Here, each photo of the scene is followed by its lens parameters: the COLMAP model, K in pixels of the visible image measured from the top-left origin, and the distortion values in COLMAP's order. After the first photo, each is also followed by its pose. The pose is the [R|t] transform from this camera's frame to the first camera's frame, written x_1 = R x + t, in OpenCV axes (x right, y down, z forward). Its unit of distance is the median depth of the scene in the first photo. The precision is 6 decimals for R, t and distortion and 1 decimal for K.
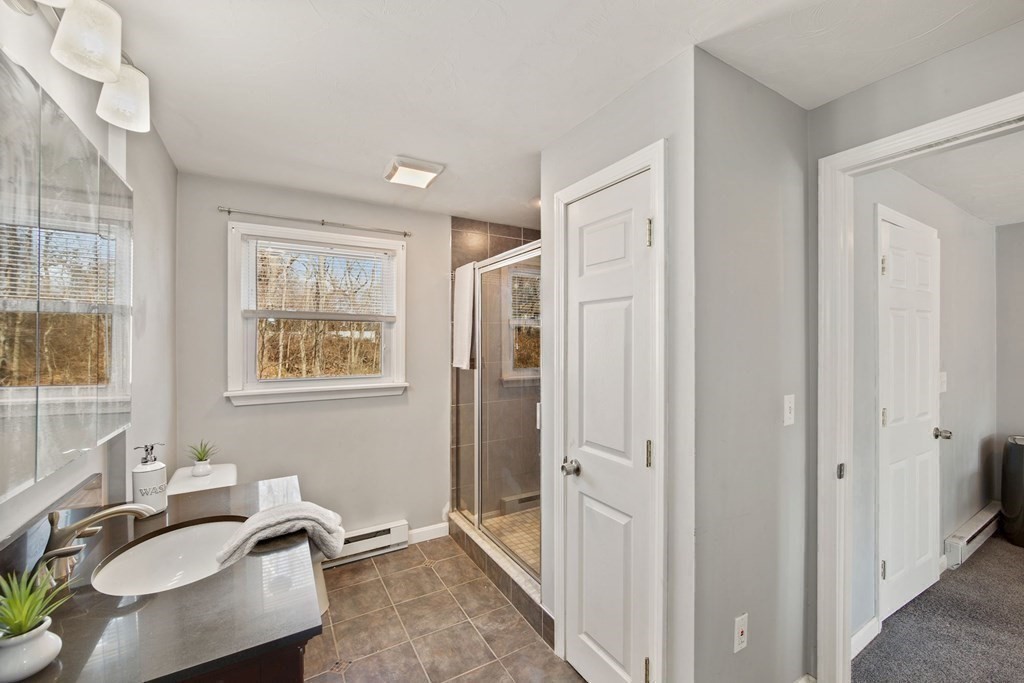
lens RADIAL K [[409.8, 0, 517.3], [0, 409.8, 346.0], [0, 0, 1]] dist [-0.007659, 0.000164]
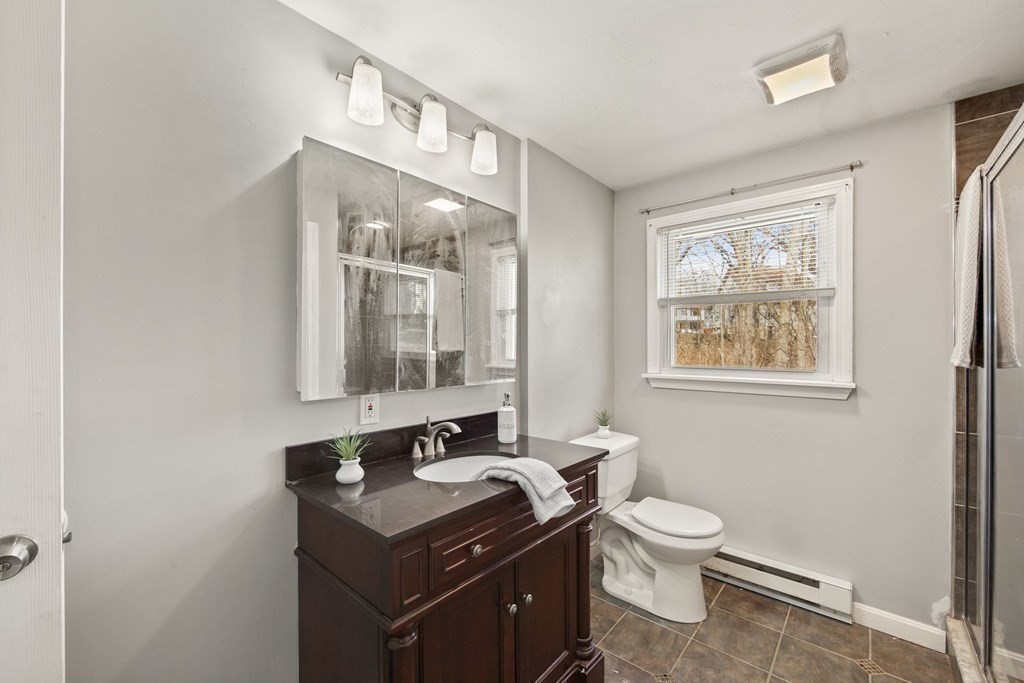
lens RADIAL K [[409.8, 0, 517.3], [0, 409.8, 346.0], [0, 0, 1]] dist [-0.007659, 0.000164]
pose [[0.316607, 0.002722, -0.948553, 0.221535], [-0.009867, 0.999951, -0.000423, 0.038171], [0.948505, 0.009493, 0.316619, 0.285684]]
